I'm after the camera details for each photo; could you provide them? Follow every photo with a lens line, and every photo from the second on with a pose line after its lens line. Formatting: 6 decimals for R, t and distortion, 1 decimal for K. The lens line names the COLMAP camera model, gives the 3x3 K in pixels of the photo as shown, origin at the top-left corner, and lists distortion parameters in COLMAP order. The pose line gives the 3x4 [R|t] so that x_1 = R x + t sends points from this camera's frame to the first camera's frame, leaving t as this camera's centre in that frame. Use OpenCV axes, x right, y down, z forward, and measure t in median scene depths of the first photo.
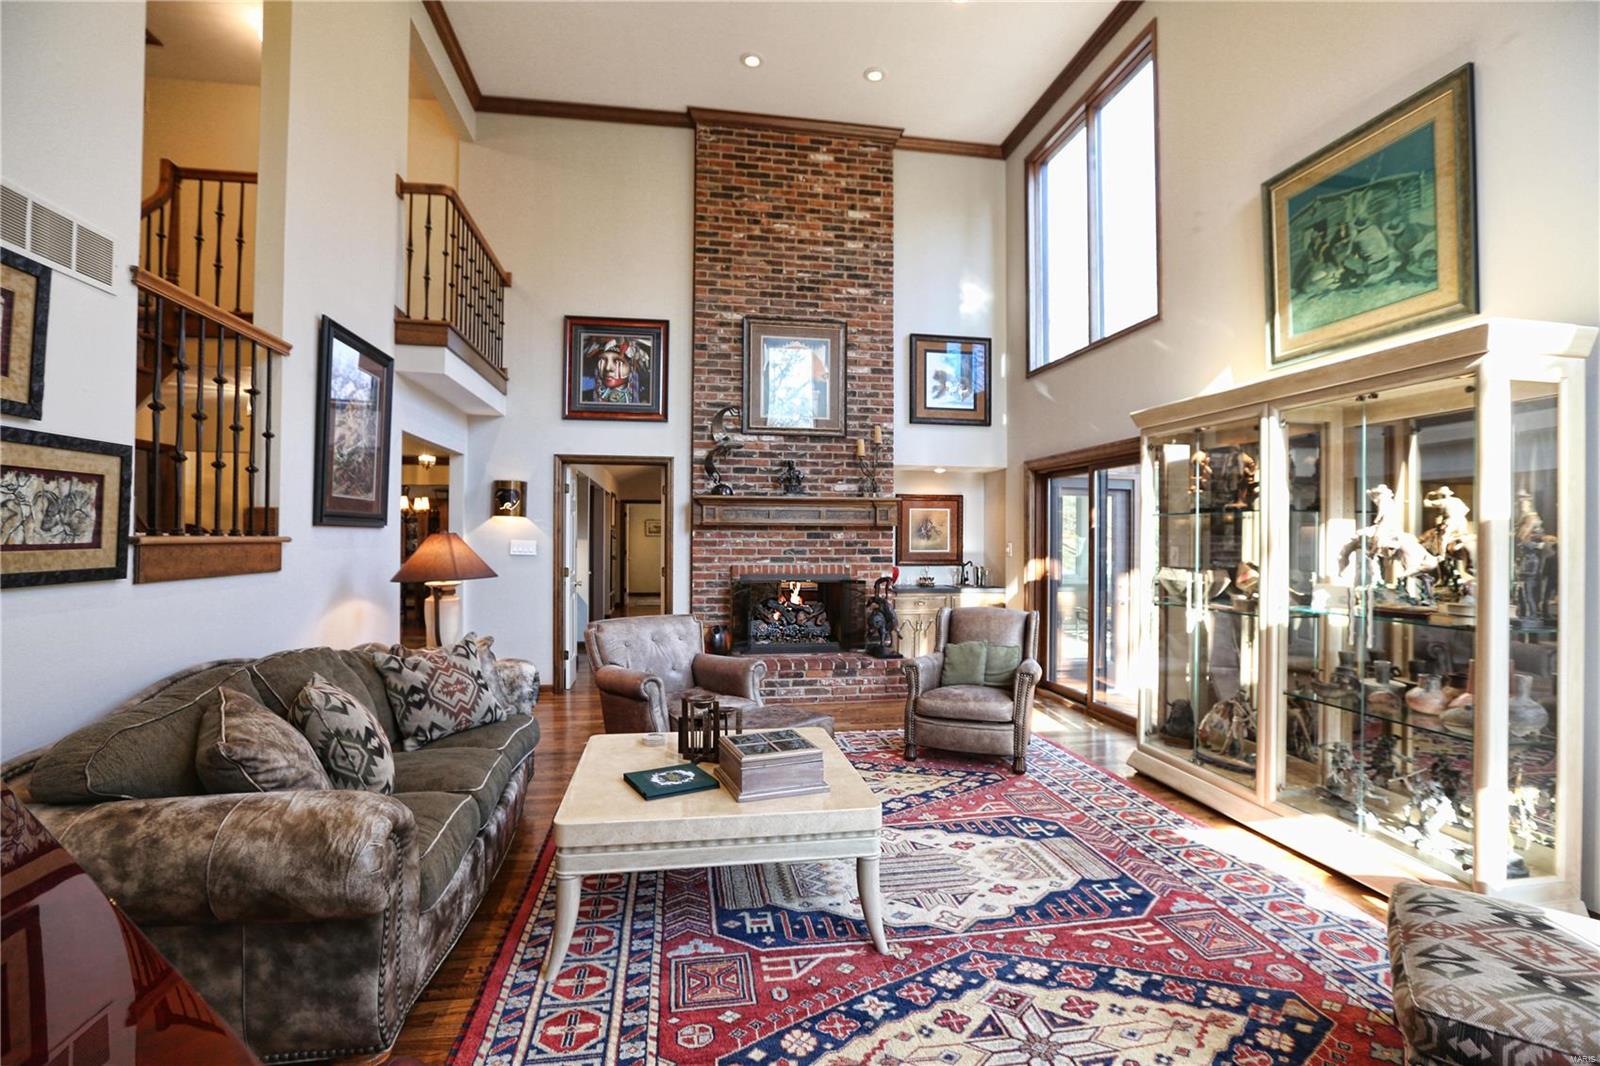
lens RADIAL K [[746.1, 0, 802.0], [0, 746.1, 511.3], [0, 0, 1]] dist [-0.020961, 0.008132]
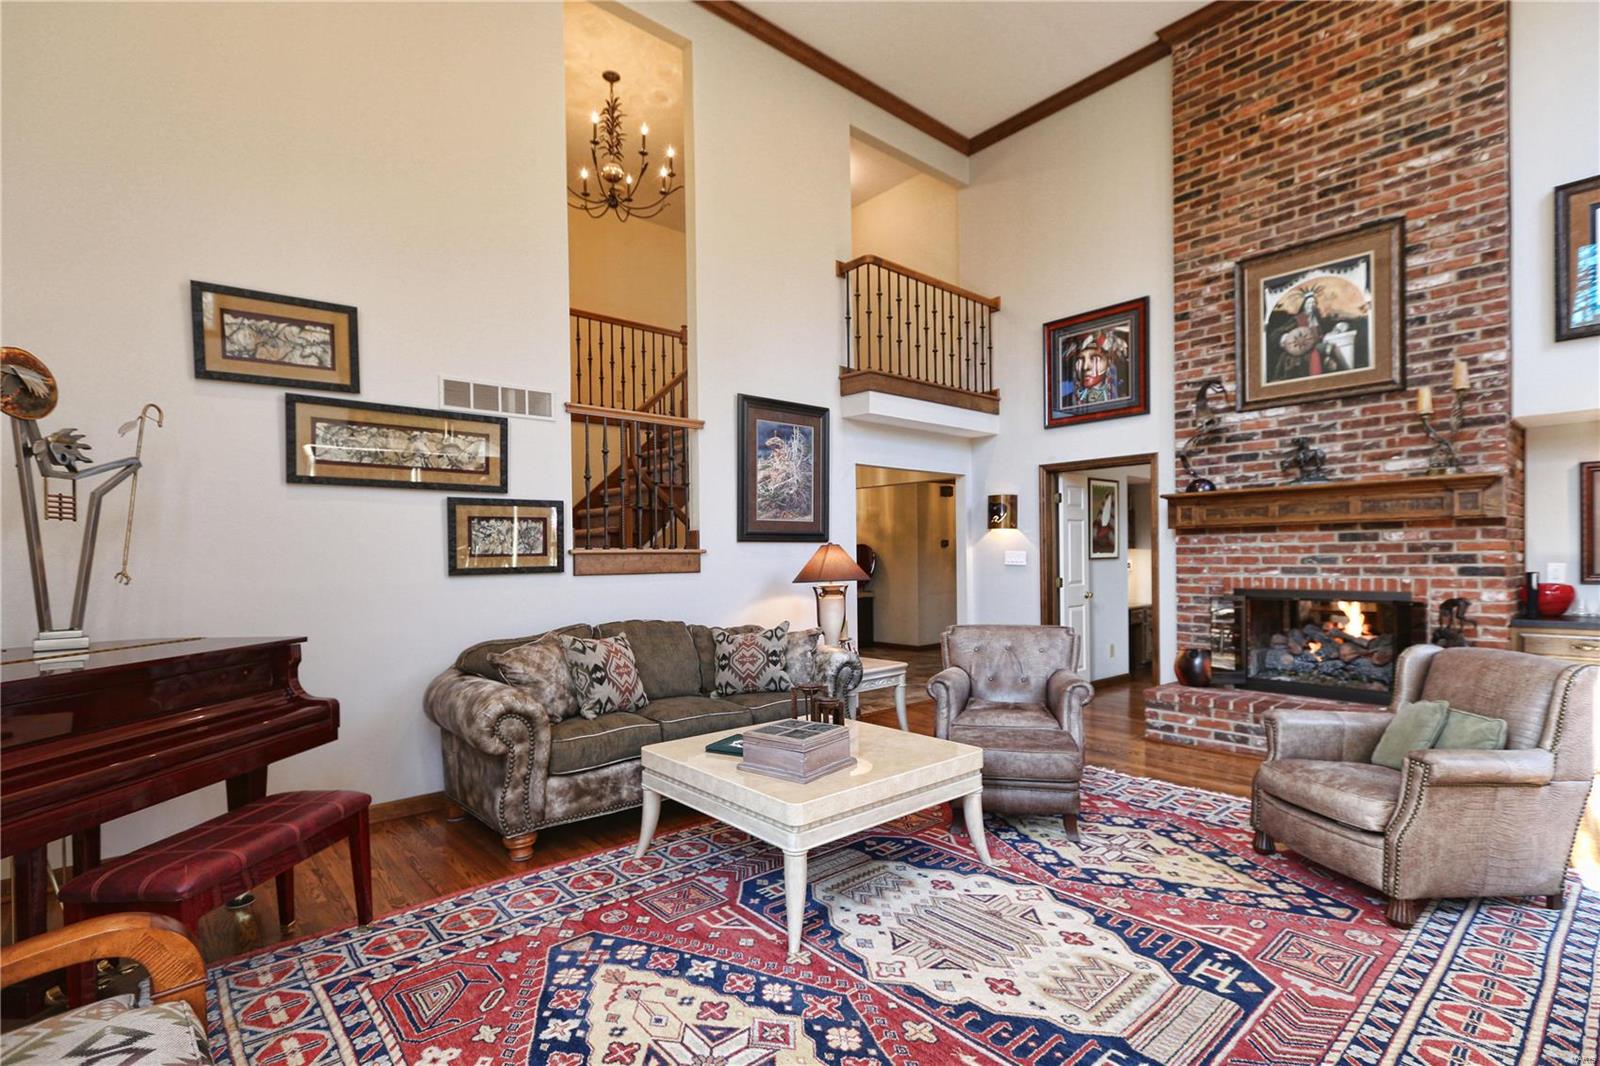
lens RADIAL K [[746.1, 0, 795.6], [0, 746.1, 560.9], [0, 0, 1]] dist [-0.020961, 0.008132]
pose [[0.512909, -0.004663, -0.858430, 0.370300], [0.043961, 0.998816, 0.020841, 0.017991], [0.857317, -0.048427, 0.512506, 0.196906]]
